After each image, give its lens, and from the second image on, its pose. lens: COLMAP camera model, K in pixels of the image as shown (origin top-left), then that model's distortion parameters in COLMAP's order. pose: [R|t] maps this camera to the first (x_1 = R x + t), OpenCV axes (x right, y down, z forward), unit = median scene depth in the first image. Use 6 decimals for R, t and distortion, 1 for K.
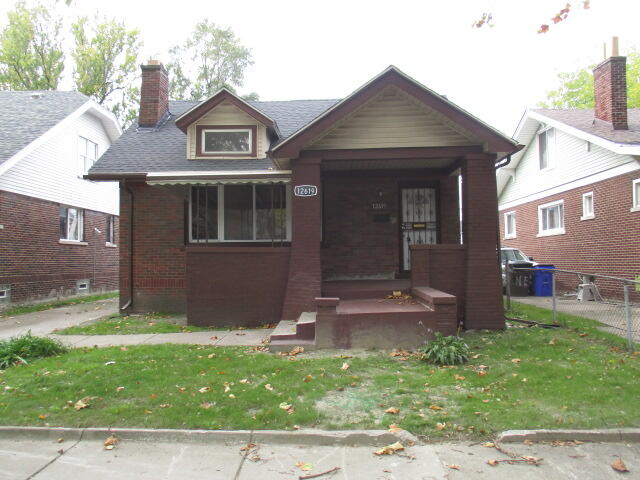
lens RADIAL K [[533.8, 0, 320.0], [0, 533.8, 240.0], [0, 0, 1]] dist [-0.011259, -0.000638]
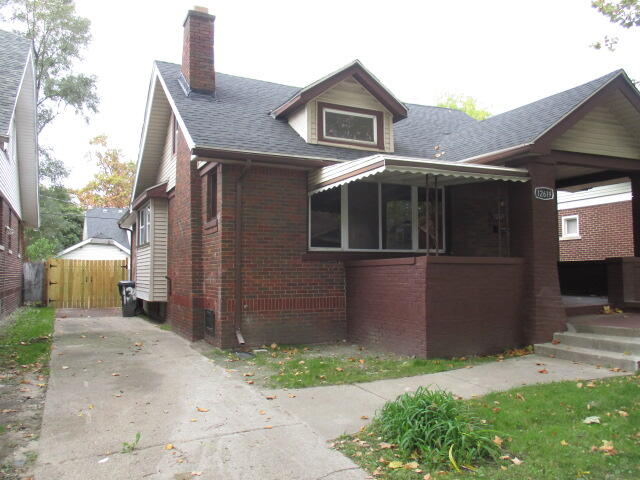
lens RADIAL K [[529.1, 0, 319.6], [0, 529.1, 249.6], [0, 0, 1]] dist [-0.026311, -0.003898]
pose [[0.889363, 0.022679, 0.456638, -0.583406], [-0.015841, 0.999698, -0.018797, 0.016981], [-0.456927, 0.009484, 0.889454, 0.314960]]
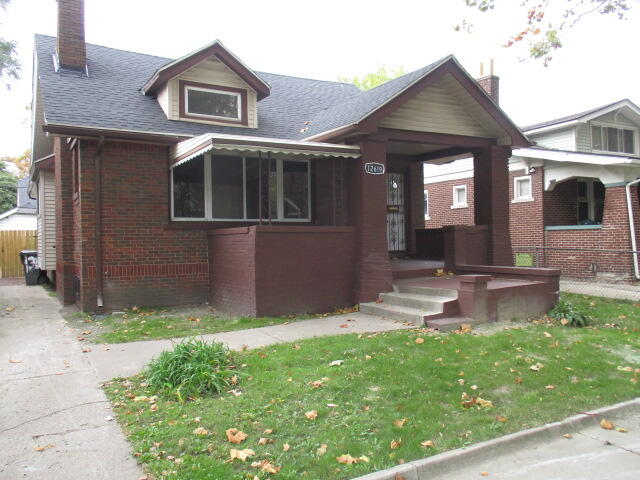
lens RADIAL K [[529.1, 0, 319.6], [0, 529.1, 249.6], [0, 0, 1]] dist [-0.026311, -0.003898]
pose [[0.852440, -0.011772, 0.522692, -0.480818], [-0.010865, 0.999132, 0.040222, 0.013645], [-0.522712, -0.039966, 0.851572, 0.180768]]
